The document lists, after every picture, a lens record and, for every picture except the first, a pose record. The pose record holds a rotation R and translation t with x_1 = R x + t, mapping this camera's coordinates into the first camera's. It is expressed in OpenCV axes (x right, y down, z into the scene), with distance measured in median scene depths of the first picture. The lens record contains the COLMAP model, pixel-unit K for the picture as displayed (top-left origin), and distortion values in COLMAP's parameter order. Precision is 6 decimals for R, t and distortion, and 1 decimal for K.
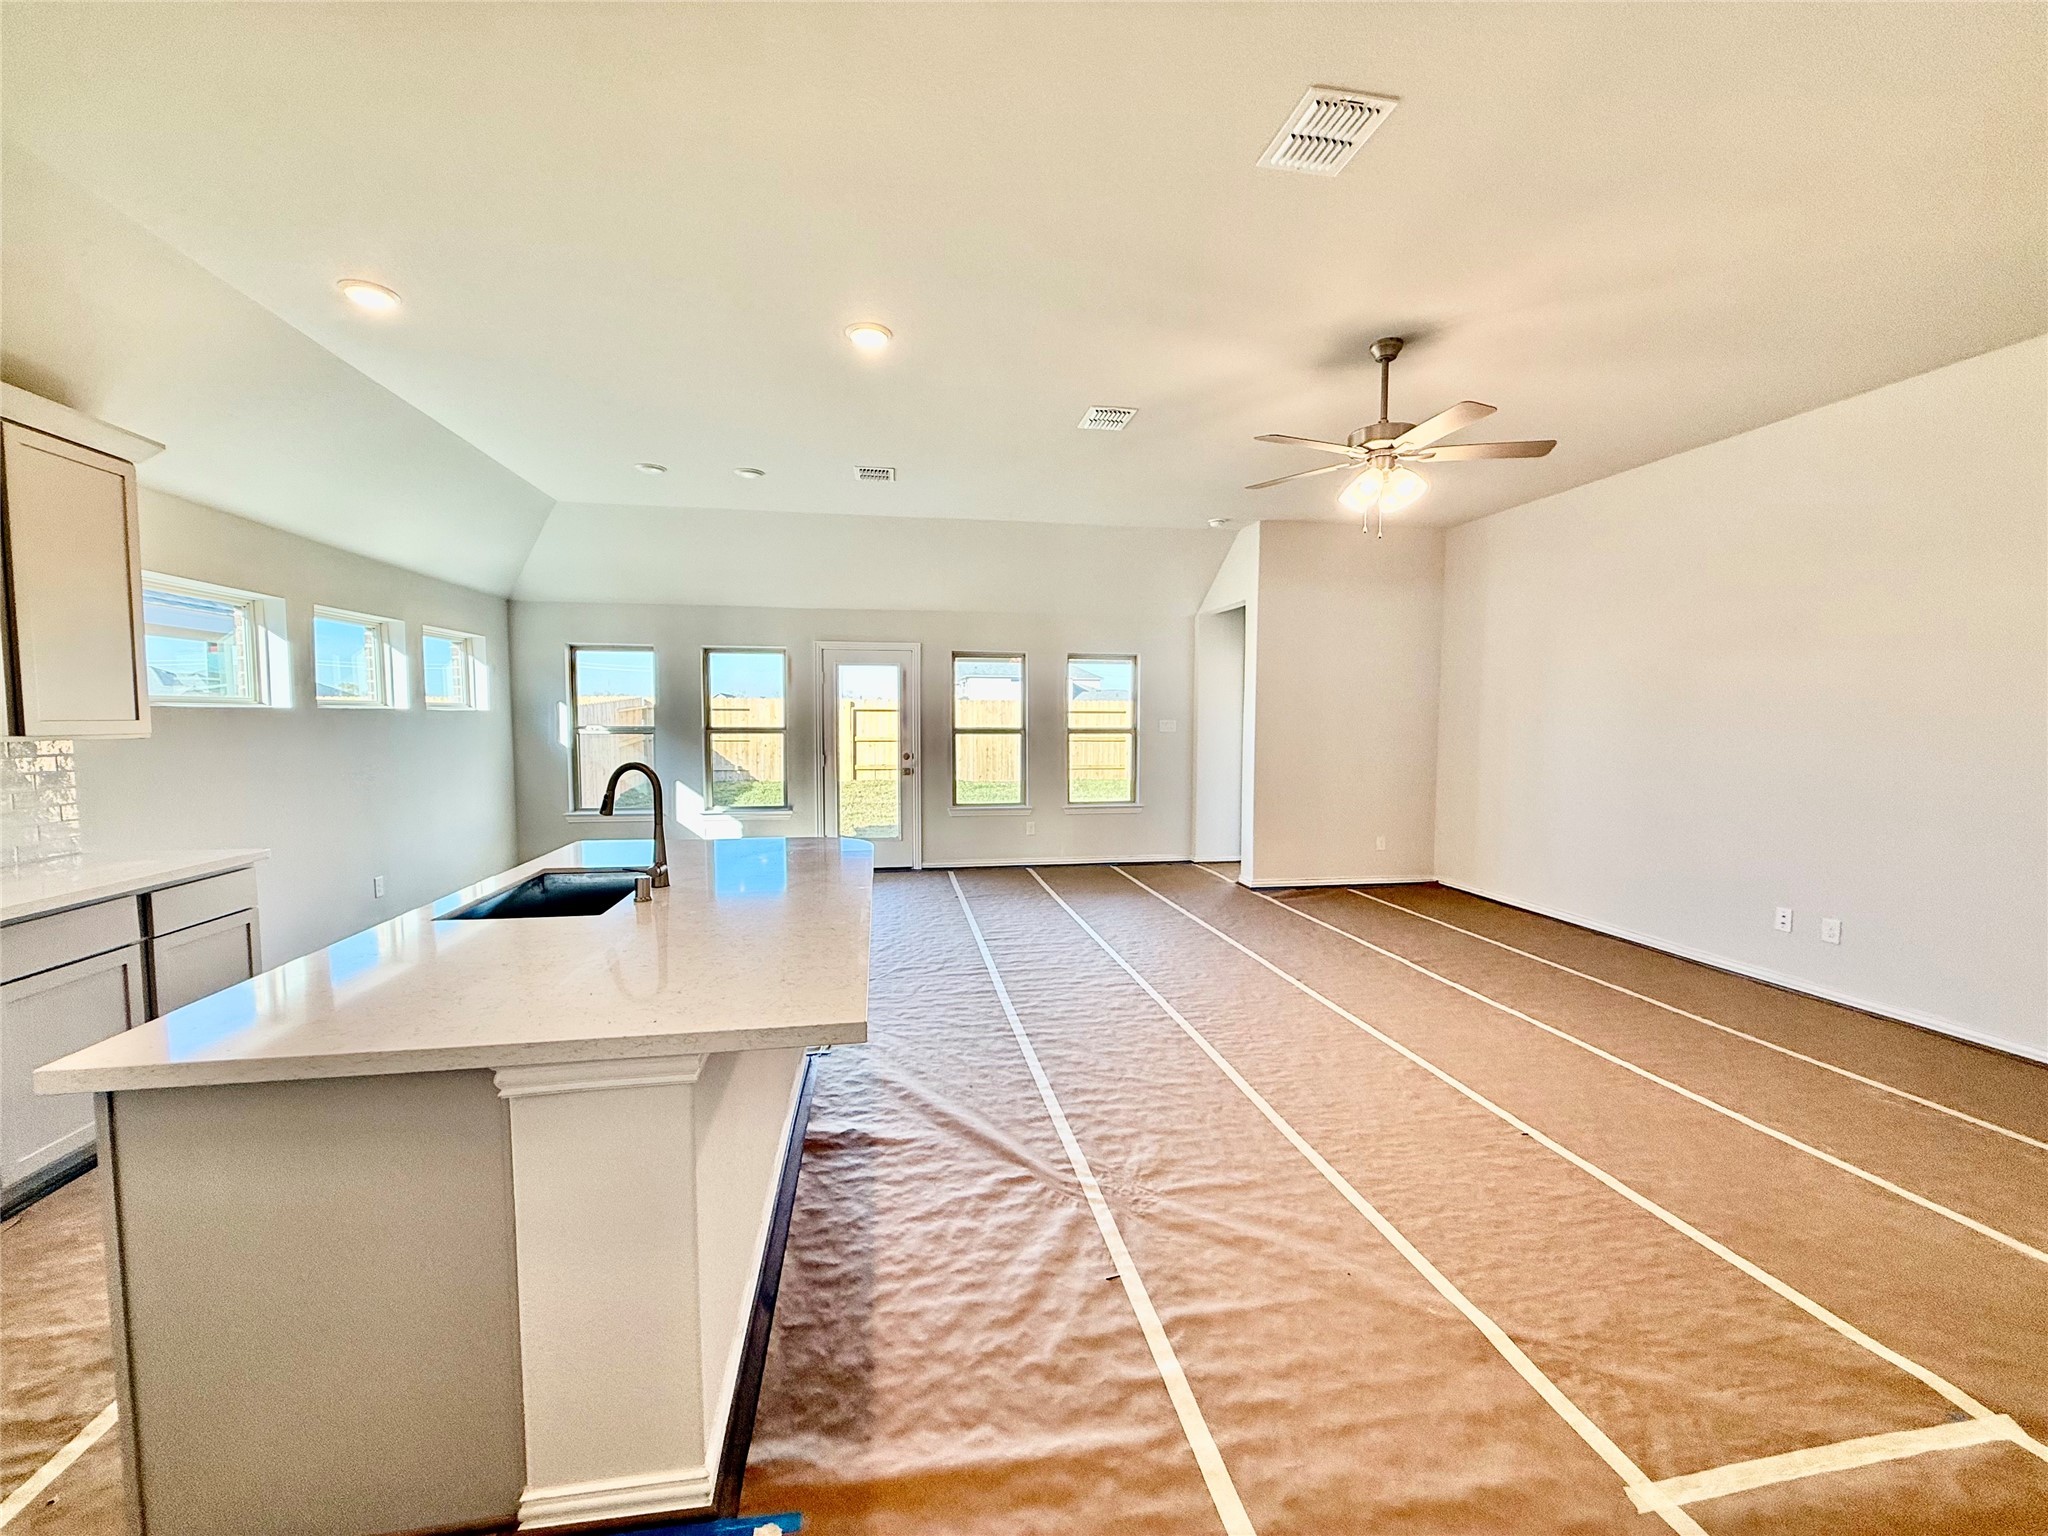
lens RADIAL K [[823.6, 0, 1028.4], [0, 823.6, 768.8], [0, 0, 1]] dist [0.000467, 0.000332]
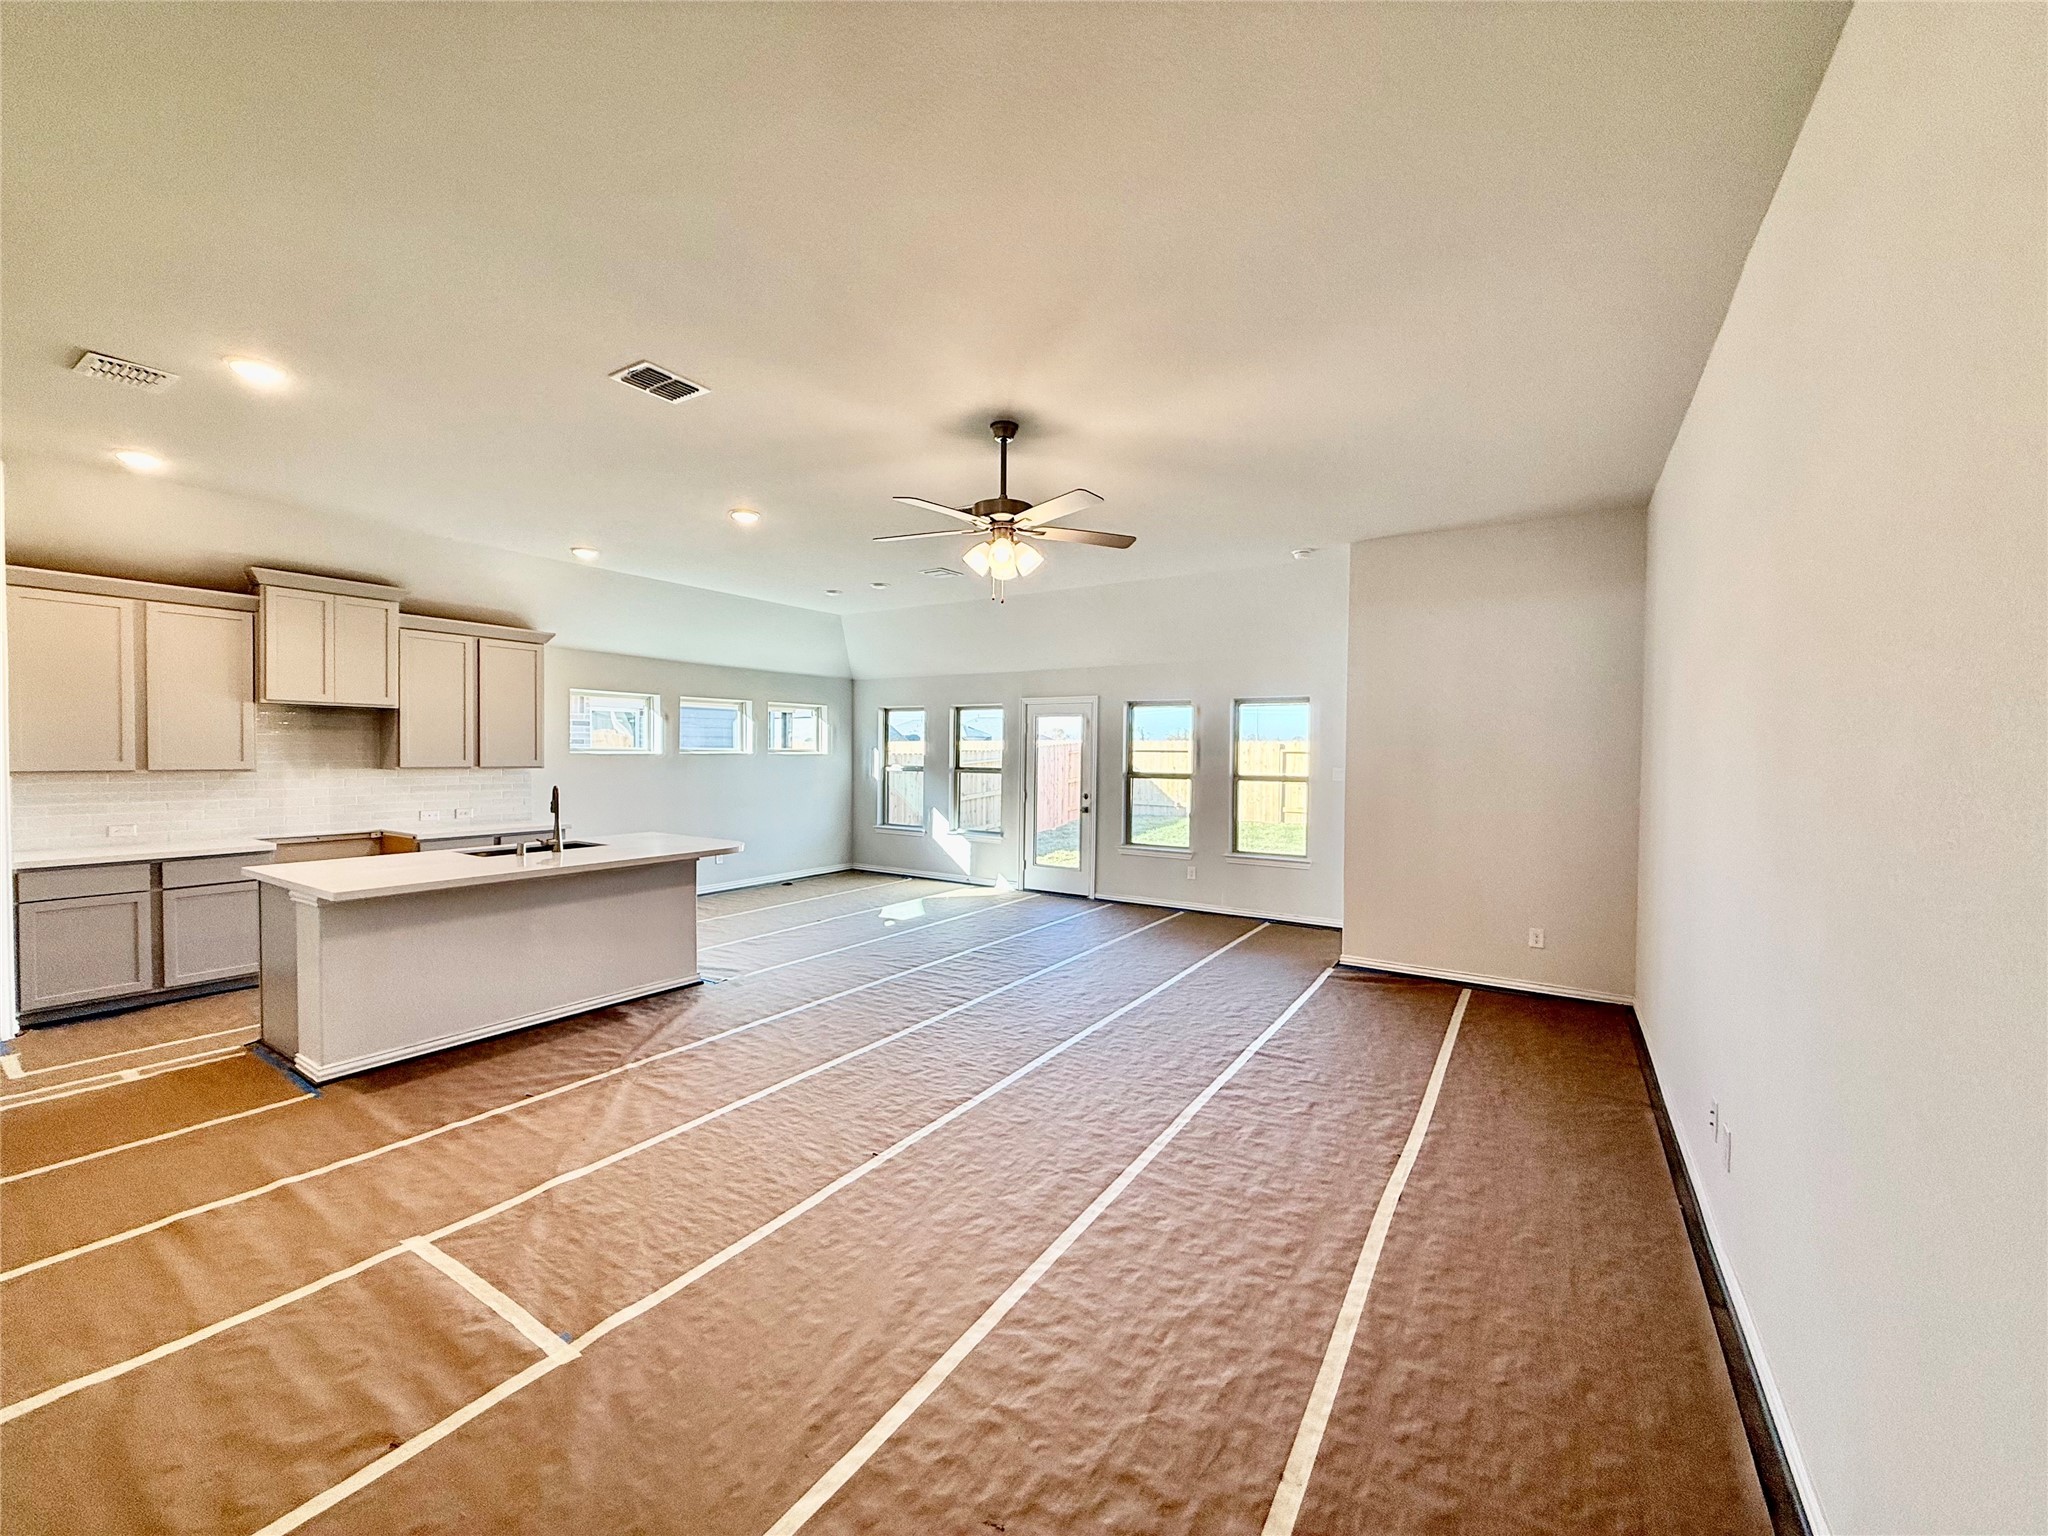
lens RADIAL K [[823.6, 0, 1010.3], [0, 823.6, 766.4], [0, 0, 1]] dist [0.000467, 0.000332]
pose [[0.723954, 0.015455, -0.689675, 0.856746], [-0.050231, 0.998276, -0.030358, -0.025719], [0.688017, 0.056621, 0.723483, 0.177674]]
